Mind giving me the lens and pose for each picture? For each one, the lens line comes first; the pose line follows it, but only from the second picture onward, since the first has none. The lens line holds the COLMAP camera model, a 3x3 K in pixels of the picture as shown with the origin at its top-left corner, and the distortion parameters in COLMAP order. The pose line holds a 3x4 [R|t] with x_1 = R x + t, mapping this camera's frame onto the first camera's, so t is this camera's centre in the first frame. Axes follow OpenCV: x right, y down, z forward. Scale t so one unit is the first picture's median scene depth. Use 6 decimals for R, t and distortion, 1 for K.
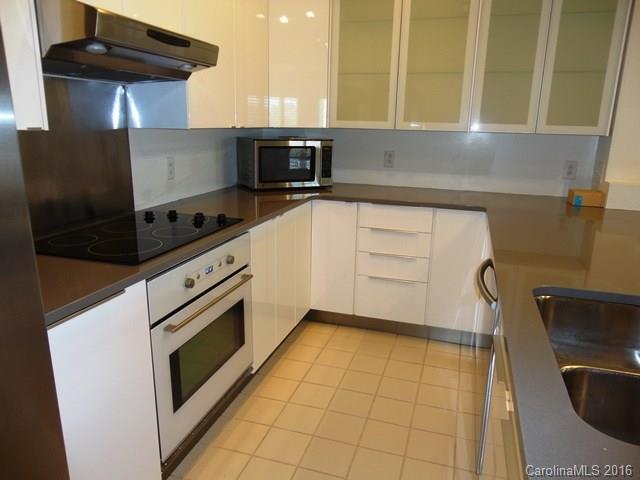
lens RADIAL K [[460.4, 0, 321.4], [0, 460.4, 239.4], [0, 0, 1]] dist [-0.013299, 0.024845]
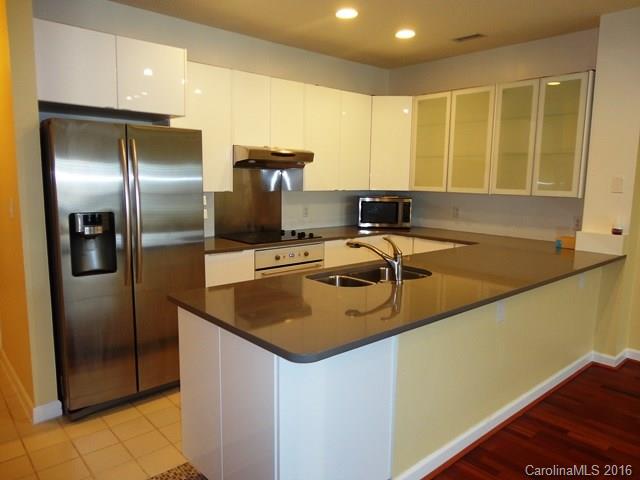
lens RADIAL K [[460.4, 0, 317.9], [0, 460.4, 240.6], [0, 0, 1]] dist [-0.013299, 0.024845]
pose [[0.863904, 0.060159, -0.500052, 0.629234], [-0.121311, 0.988465, -0.090663, 0.119779], [0.488830, 0.138986, 0.861237, -0.542283]]
